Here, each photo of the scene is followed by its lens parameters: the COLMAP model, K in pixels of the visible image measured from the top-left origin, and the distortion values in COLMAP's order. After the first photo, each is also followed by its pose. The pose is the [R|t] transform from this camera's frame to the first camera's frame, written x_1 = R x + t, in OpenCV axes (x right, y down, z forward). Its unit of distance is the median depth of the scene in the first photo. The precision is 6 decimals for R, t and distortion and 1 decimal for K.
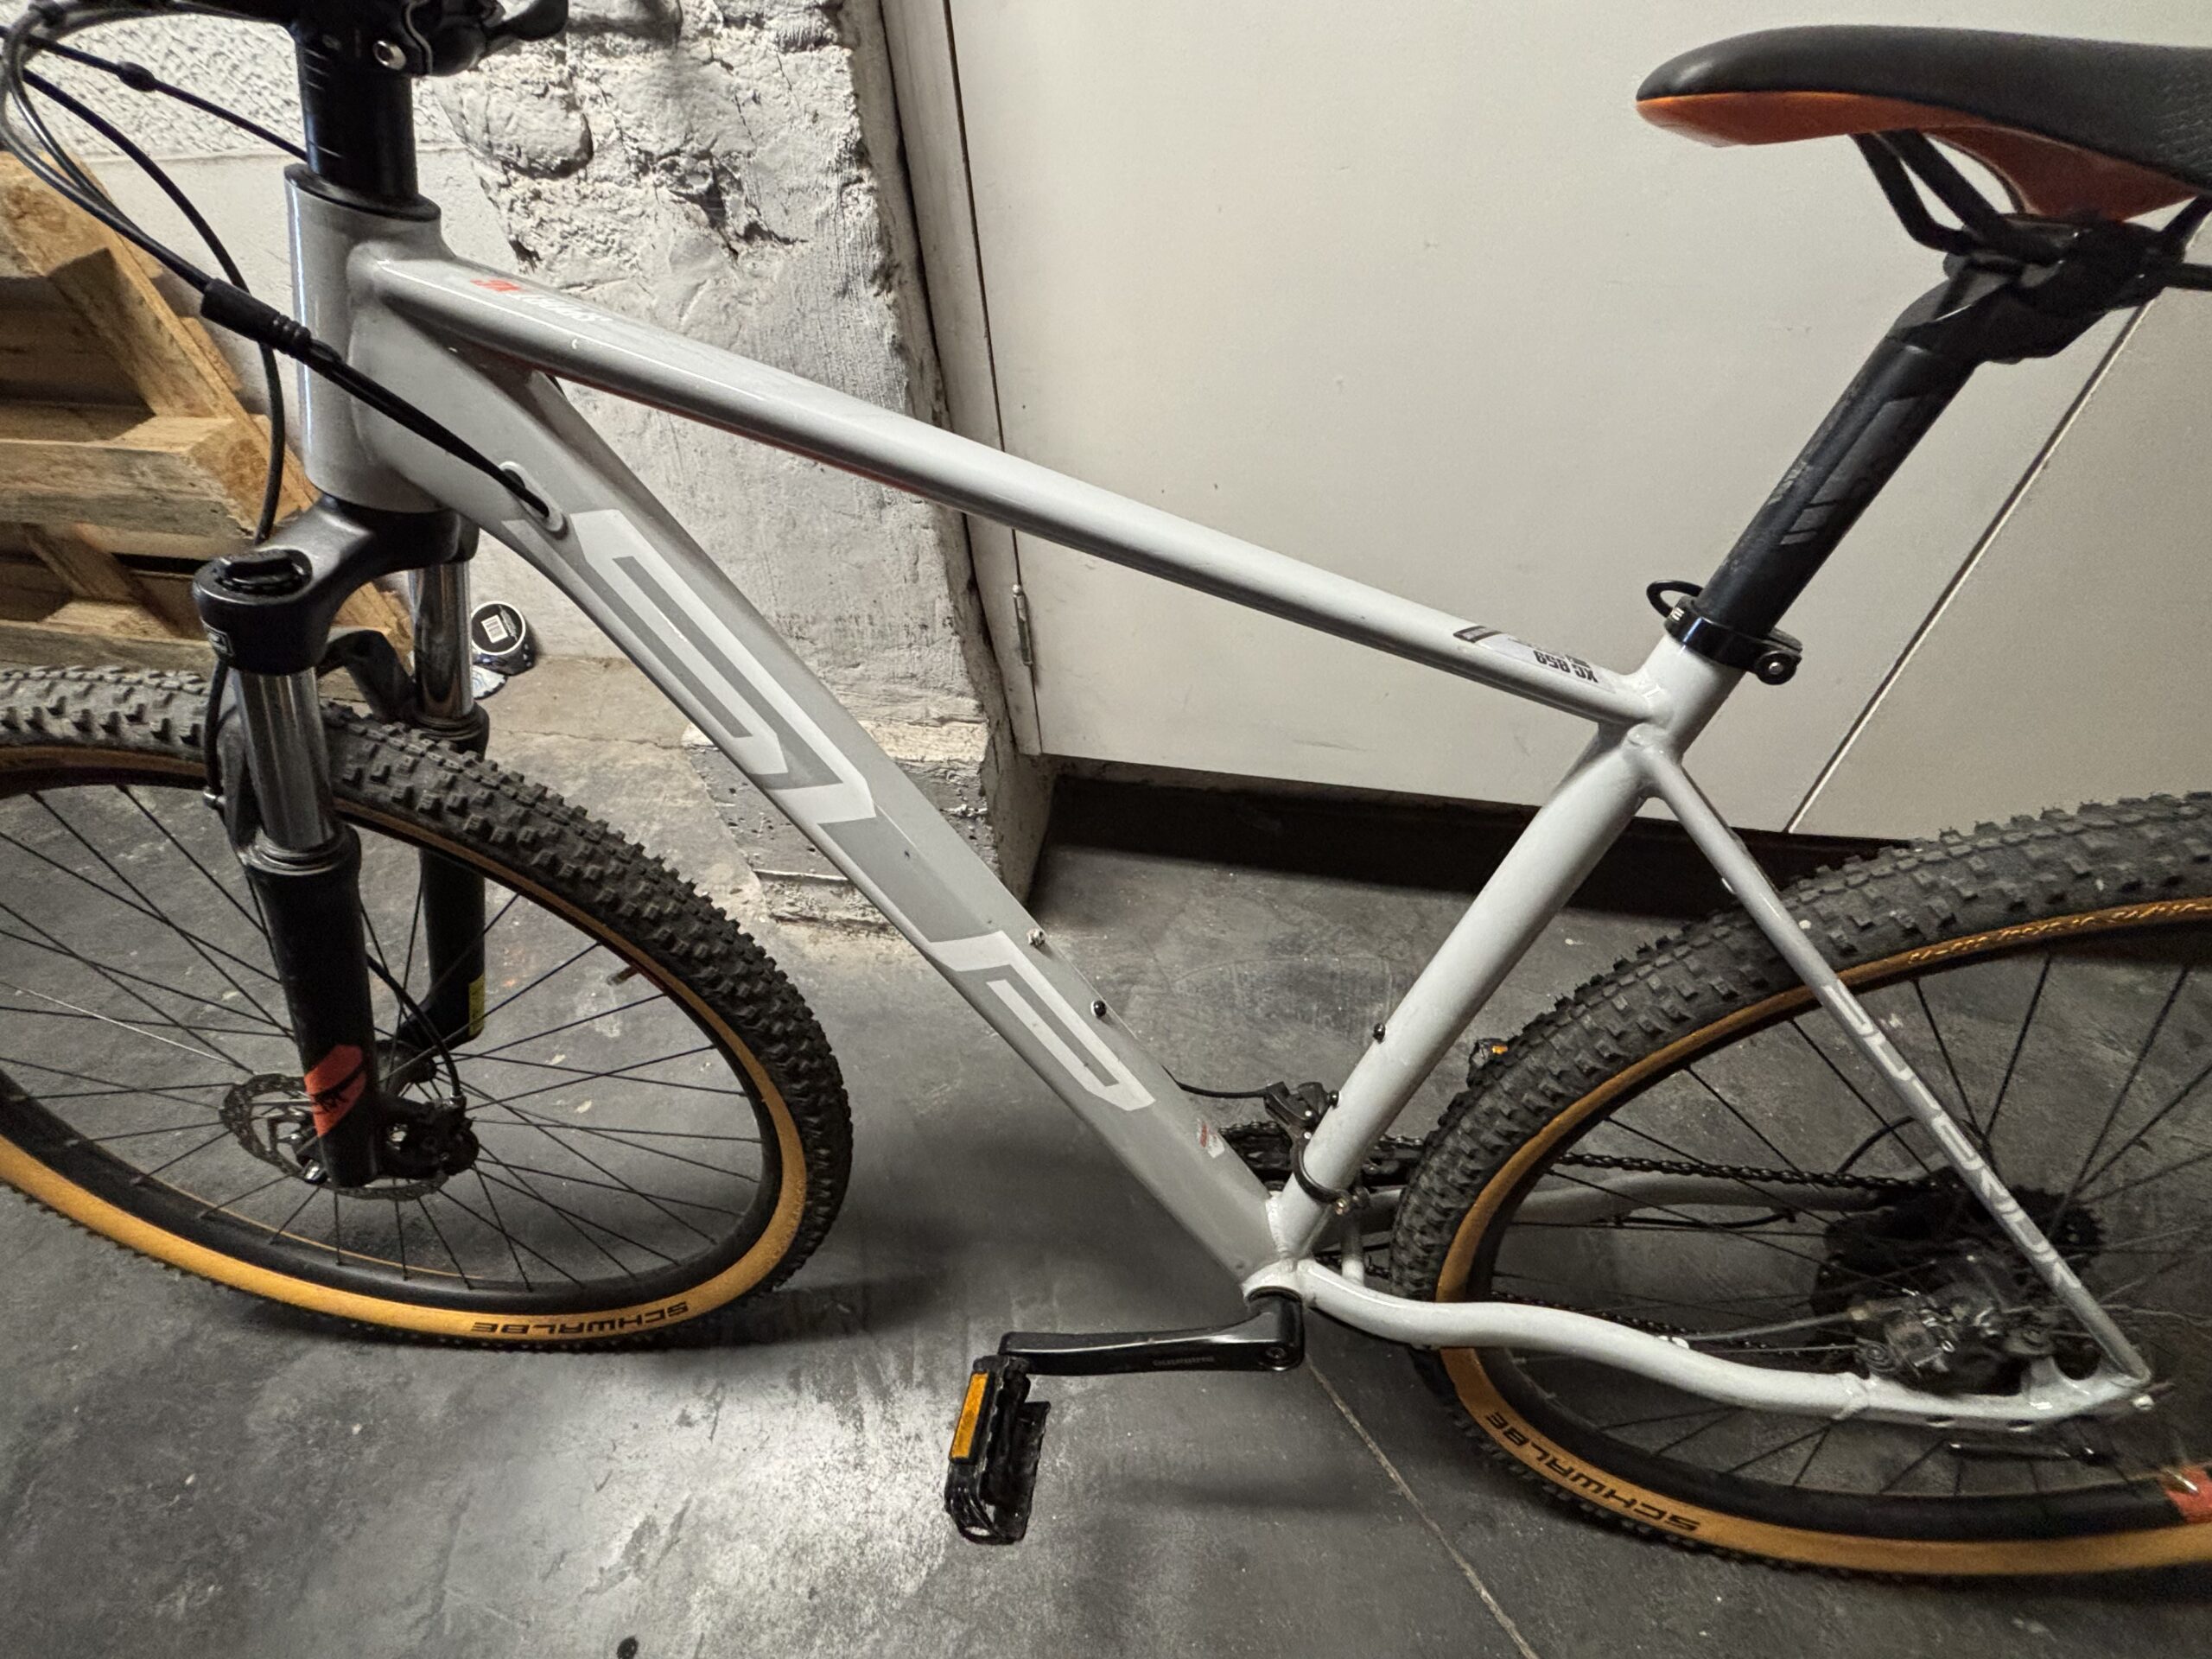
lens RADIAL K [[889.6, 0, 1108.8], [0, 889.6, 831.7], [0, 0, 1]] dist [-0.000026, -0.000034]
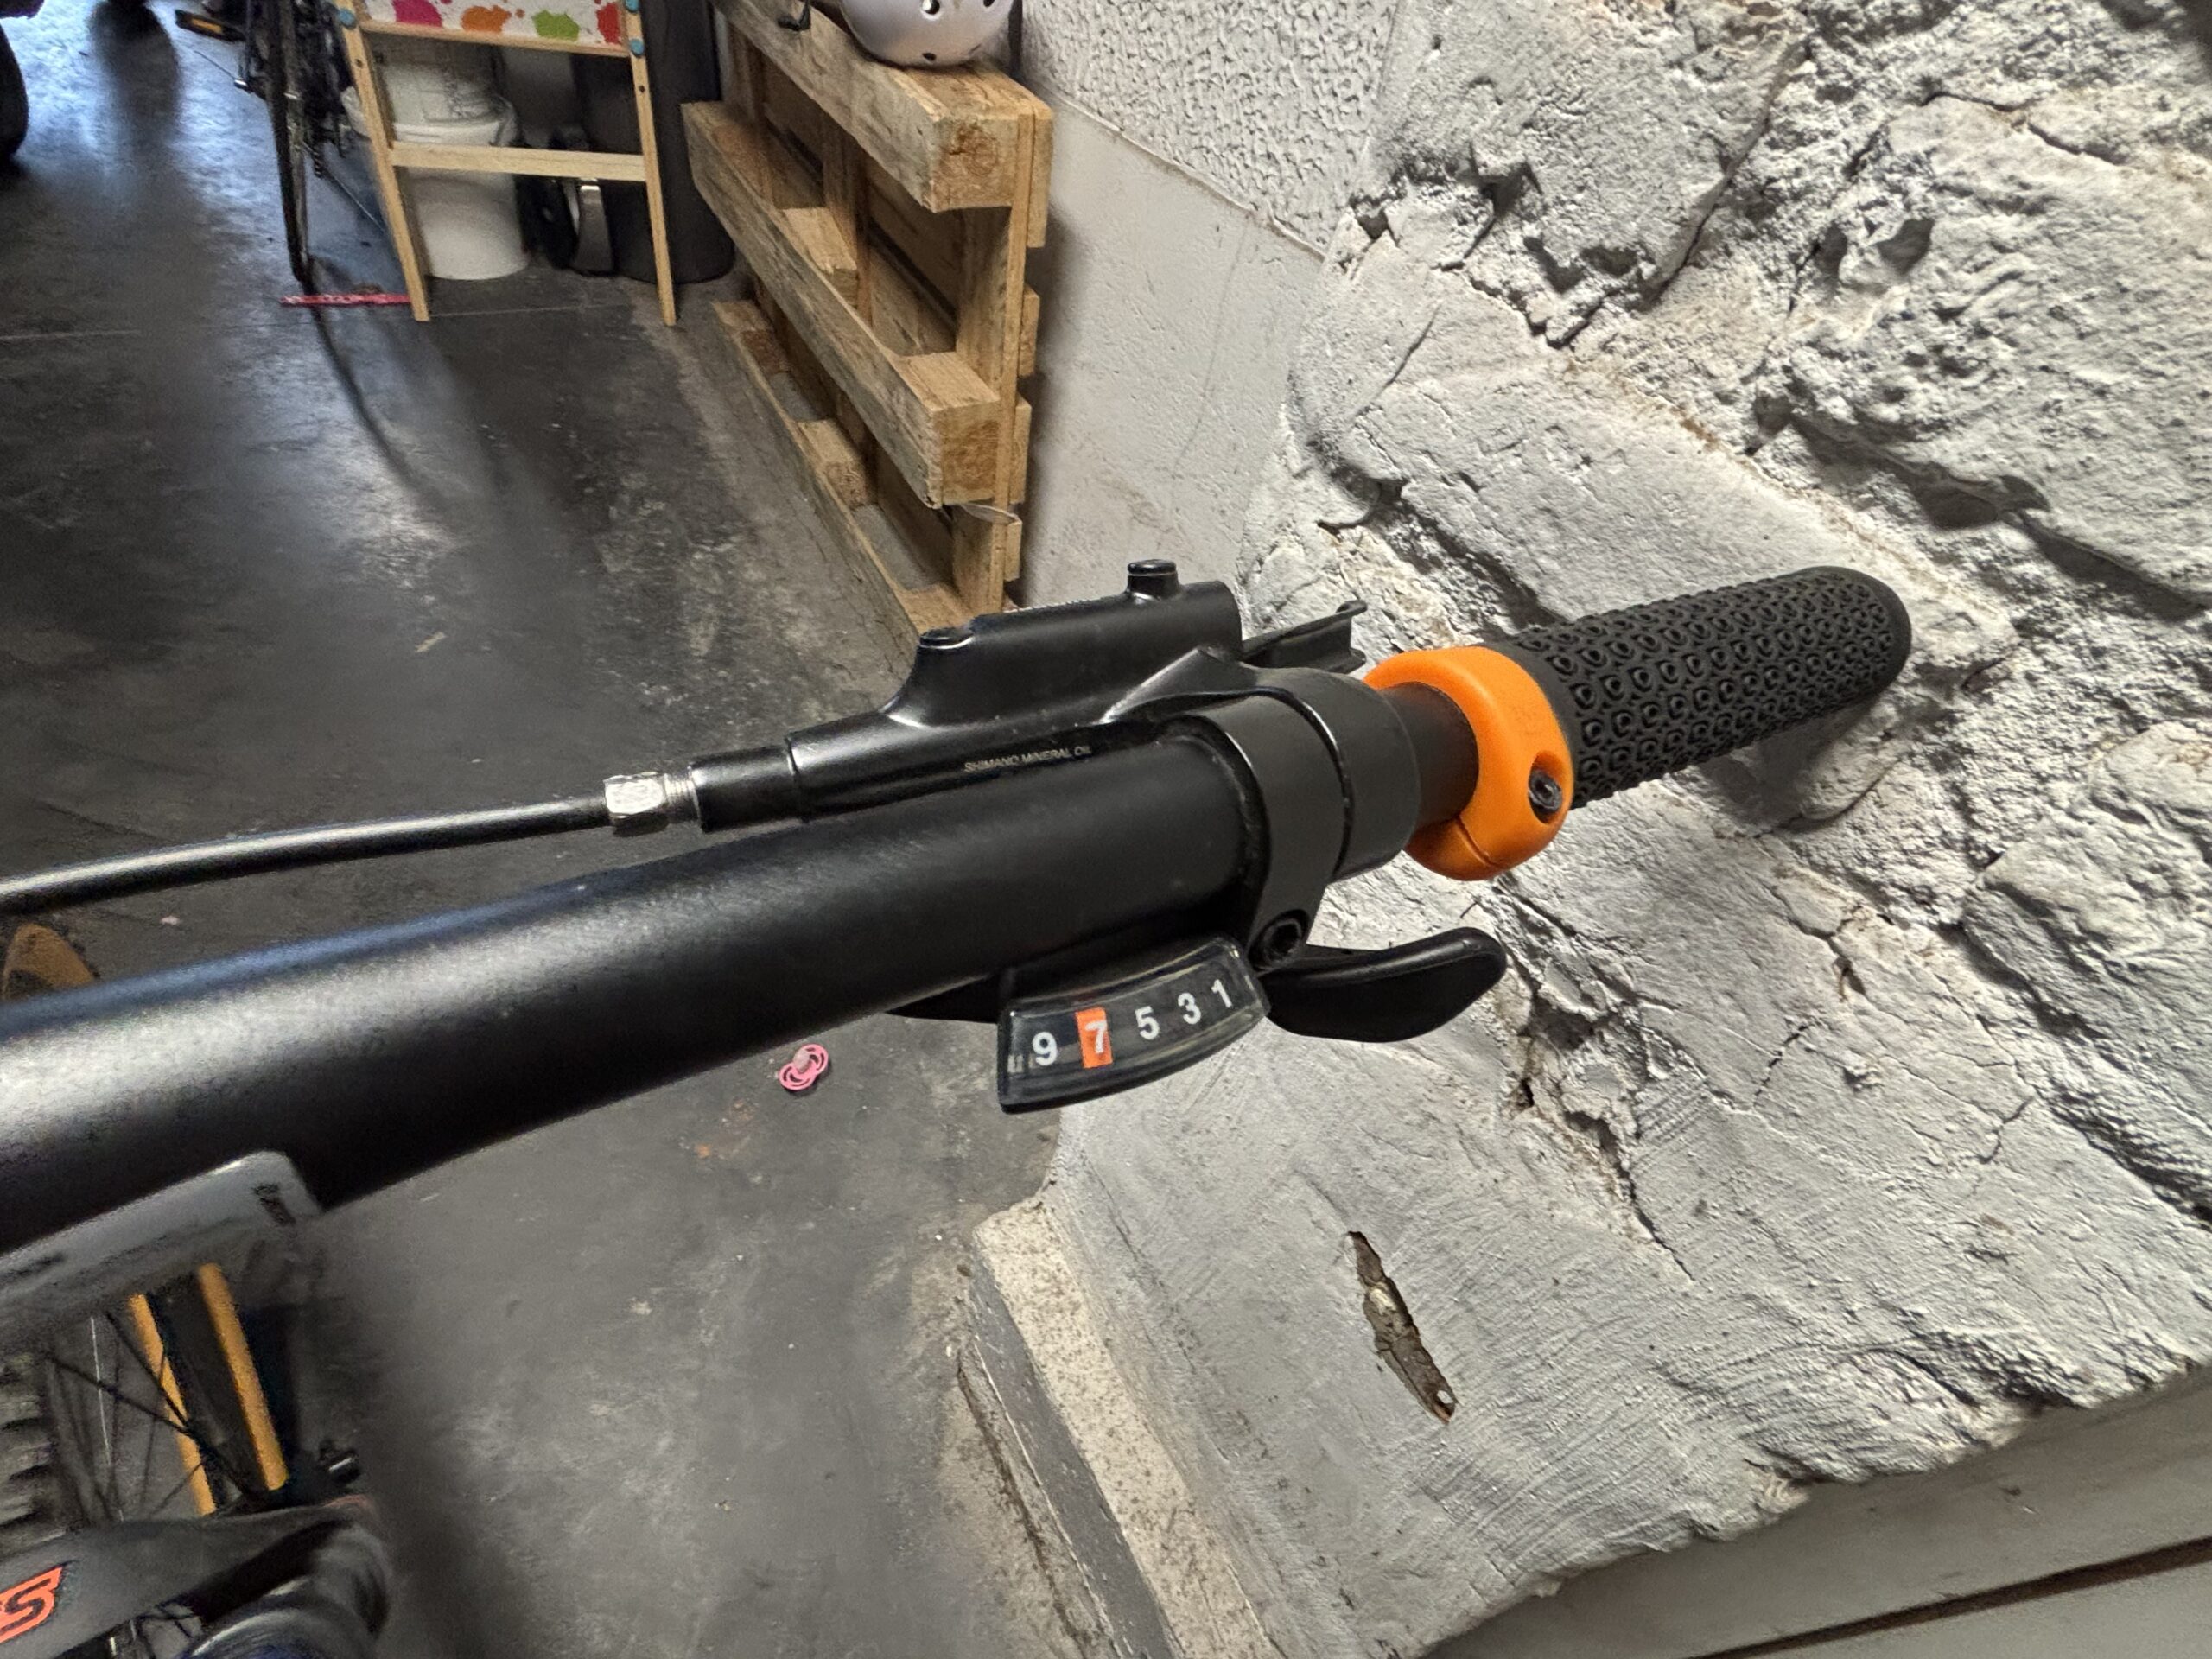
lens RADIAL K [[1039.1, 0, 1106.9], [0, 1039.1, 828.8], [0, 0, 1]] dist [-0.002307, 0.000390]
pose [[0.620153, 0.650334, -0.438721, -0.466996], [-0.675369, 0.727121, 0.123174, -0.760603], [0.399107, 0.219911, 0.890142, 0.531973]]
